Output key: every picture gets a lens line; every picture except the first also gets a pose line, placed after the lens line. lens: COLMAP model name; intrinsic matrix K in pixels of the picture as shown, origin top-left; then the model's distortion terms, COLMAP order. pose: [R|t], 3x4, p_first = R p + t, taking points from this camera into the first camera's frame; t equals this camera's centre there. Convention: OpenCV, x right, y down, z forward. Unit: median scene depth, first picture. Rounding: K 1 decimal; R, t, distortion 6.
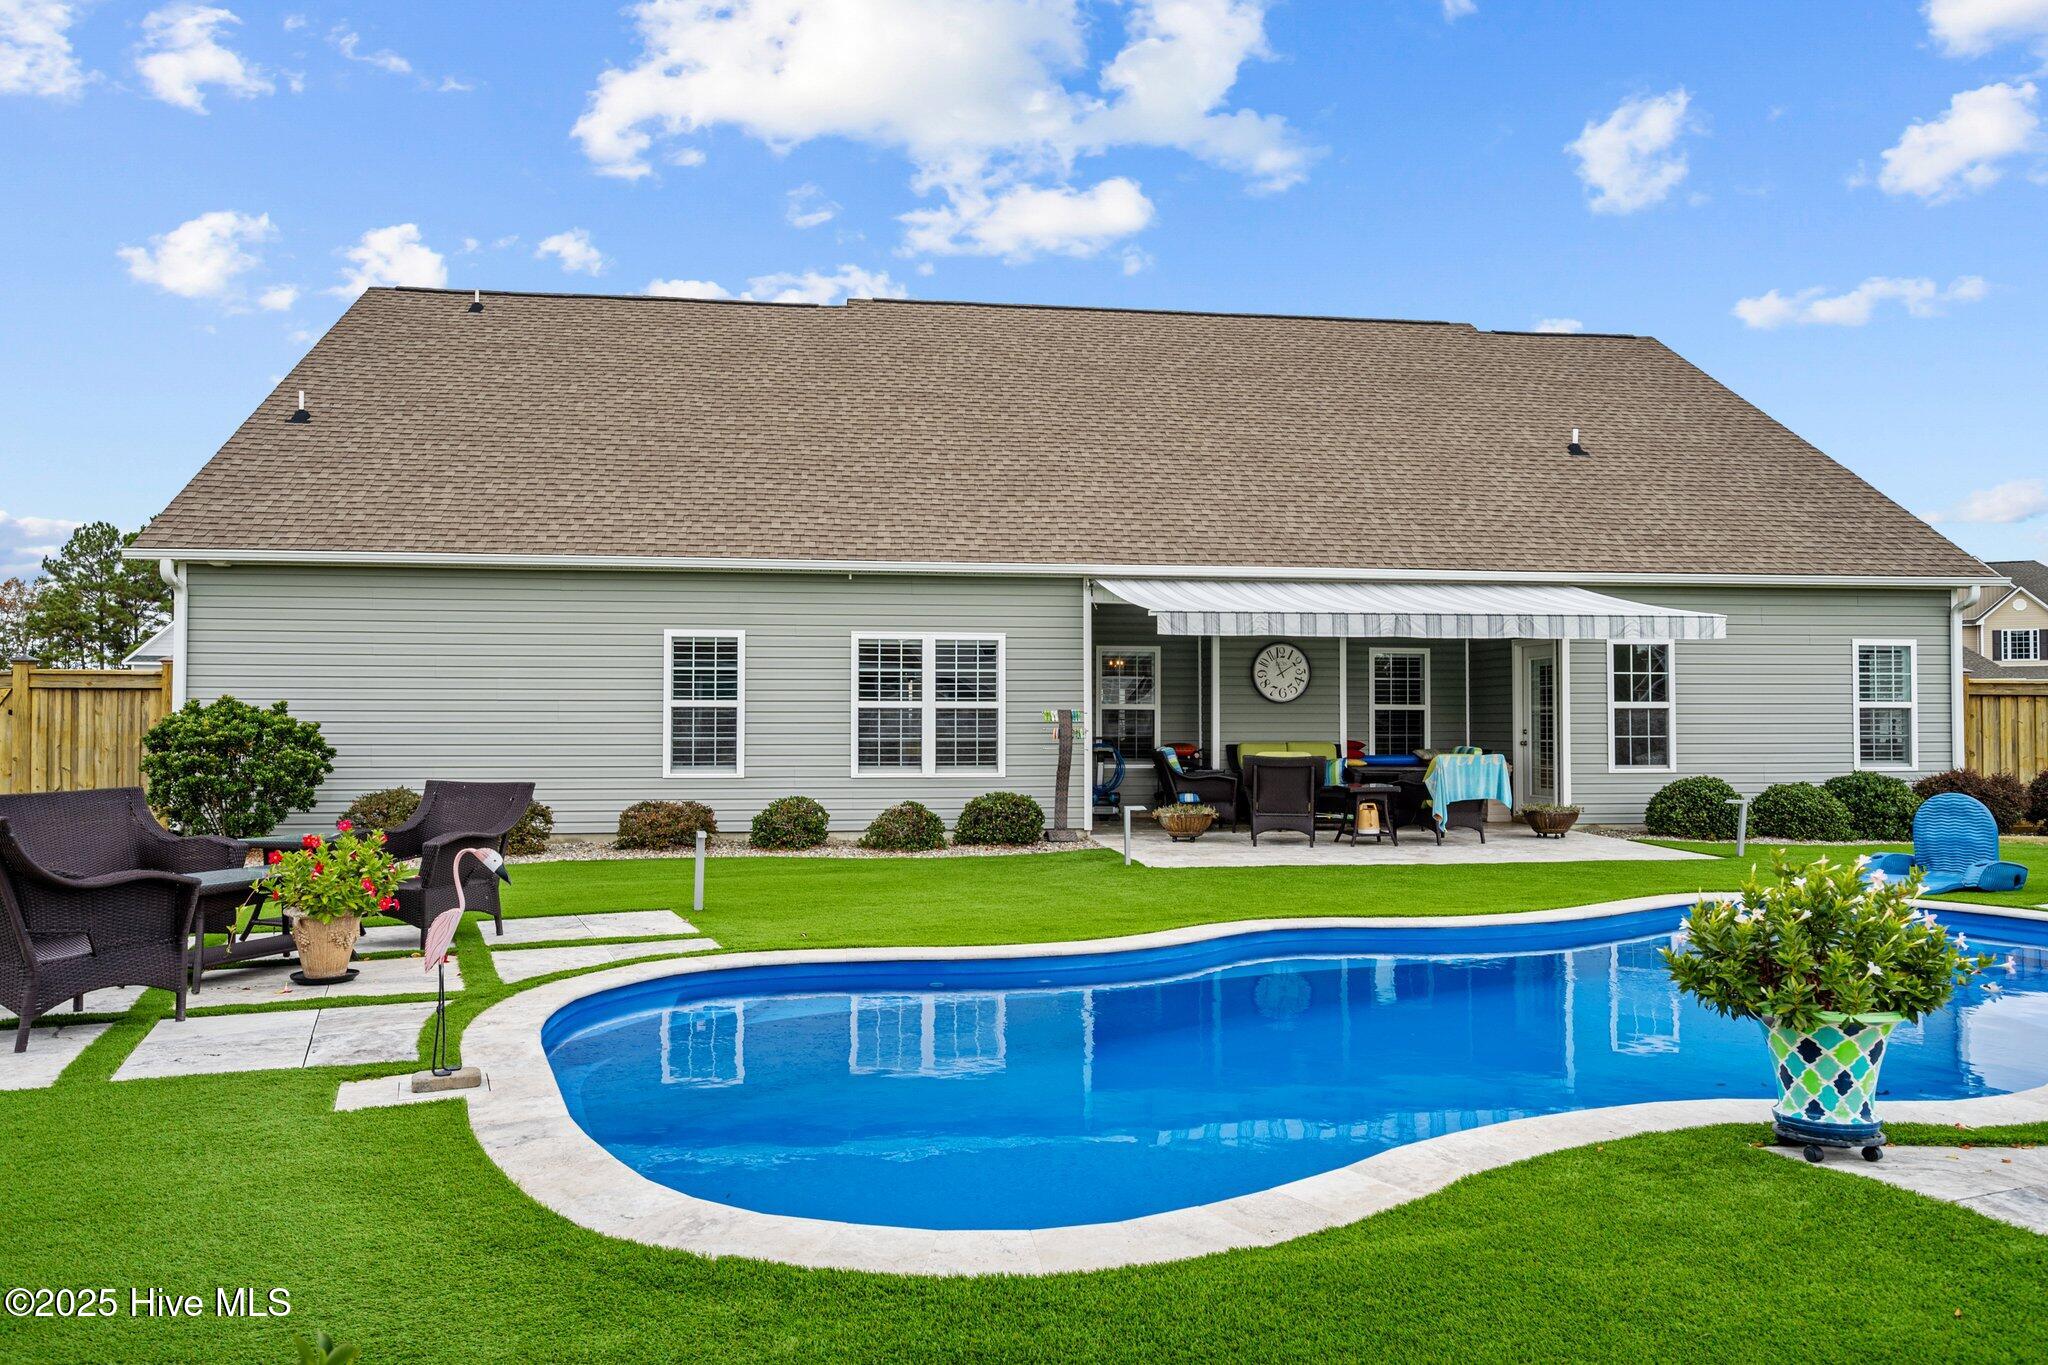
lens RADIAL K [[1431.2, 0, 1011.3], [0, 1431.2, 680.0], [0, 0, 1]] dist [-0.000292, 0.000552]
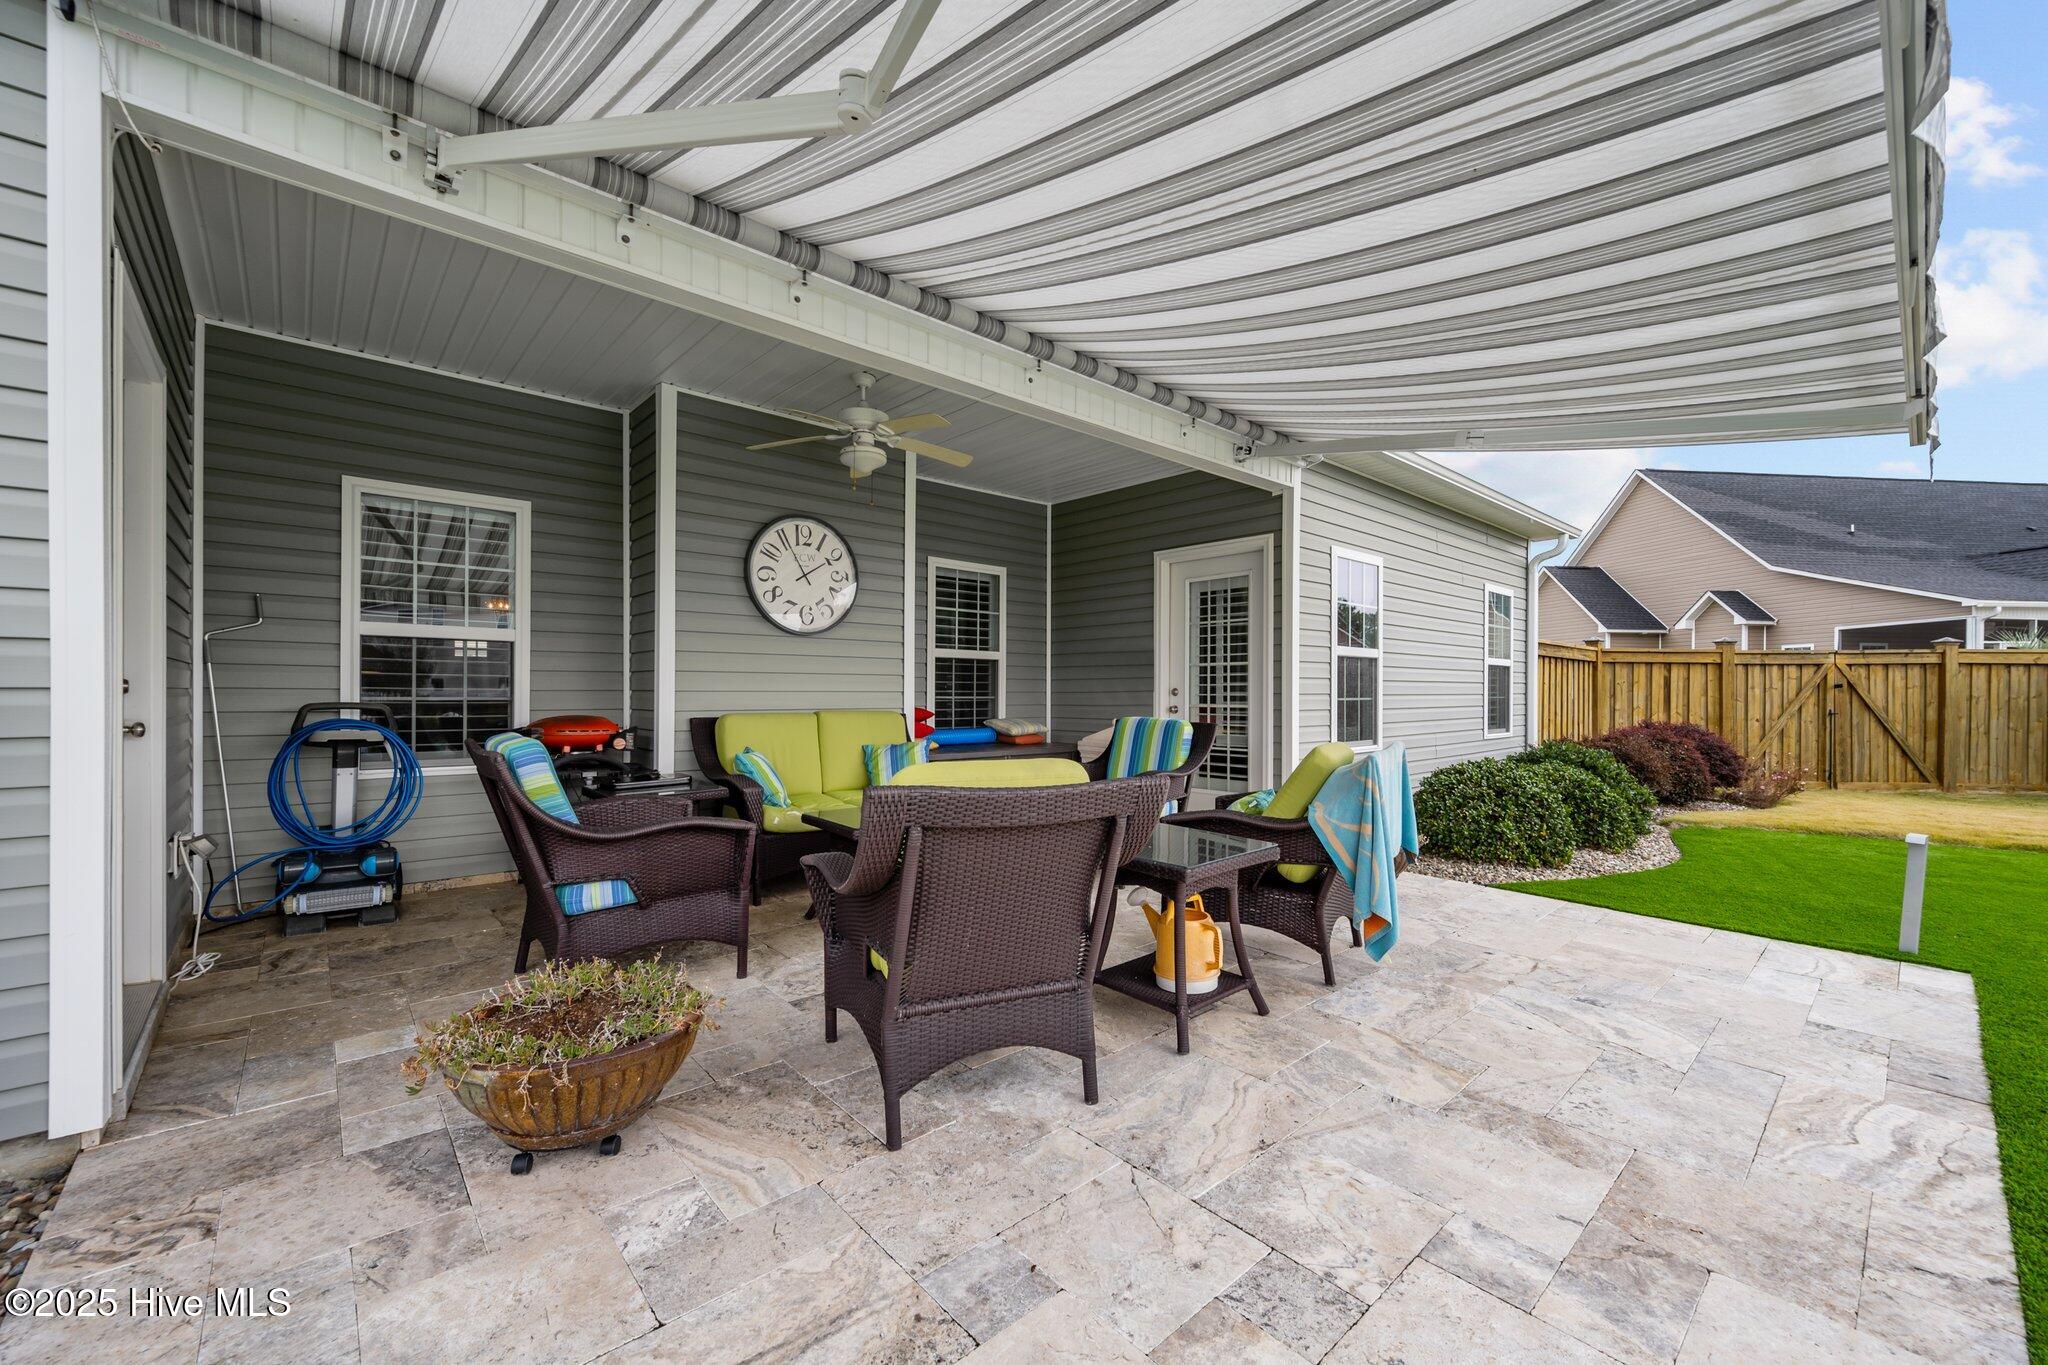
lens RADIAL K [[814.9, 0, 1029.3], [0, 814.9, 691.5], [0, 0, 1]] dist [0.000568, 0.000068]
pose [[0.819972, 0.002415, 0.572399, 0.101498], [-0.019865, 0.999509, 0.024239, 0.031637], [-0.572059, -0.031245, 0.819617, 0.820684]]
